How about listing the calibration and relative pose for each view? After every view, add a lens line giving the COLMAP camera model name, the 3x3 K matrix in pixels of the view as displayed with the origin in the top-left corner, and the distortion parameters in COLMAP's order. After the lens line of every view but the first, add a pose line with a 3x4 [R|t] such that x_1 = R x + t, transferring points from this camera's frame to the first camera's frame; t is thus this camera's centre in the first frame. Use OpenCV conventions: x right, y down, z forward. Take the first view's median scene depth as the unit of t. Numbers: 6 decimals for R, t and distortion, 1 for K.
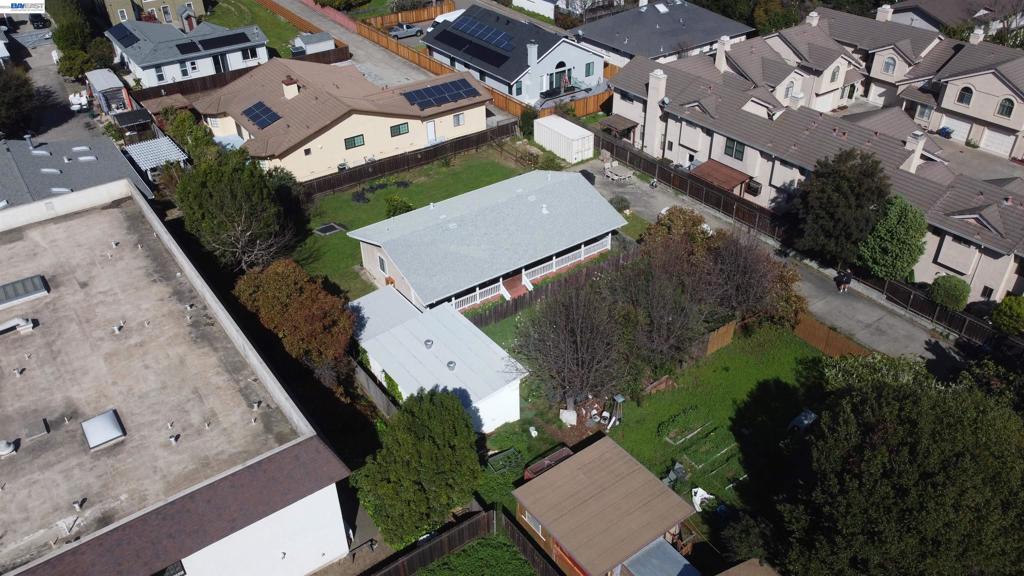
lens RADIAL K [[772.4, 0, 515.2], [0, 772.4, 288.0], [0, 0, 1]] dist [0.005575, -0.003240]
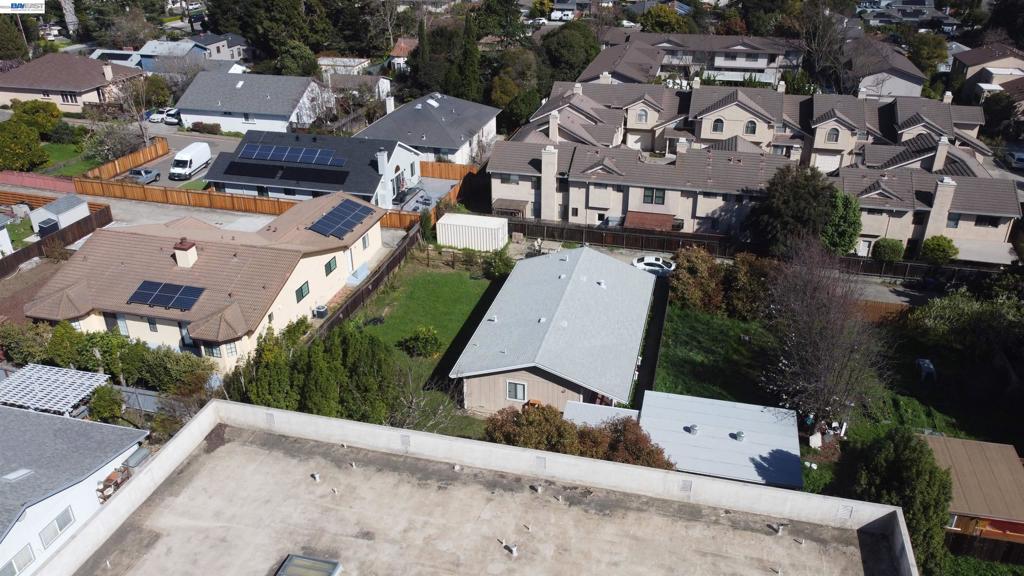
lens RADIAL K [[772.4, 0, 510.7], [0, 772.4, 287.2], [0, 0, 1]] dist [0.005575, -0.003240]
pose [[0.774095, -0.279511, 0.568023, -0.500616], [0.352878, 0.935443, -0.020589, -0.096730], [-0.525598, 0.216381, 0.822755, 0.195824]]
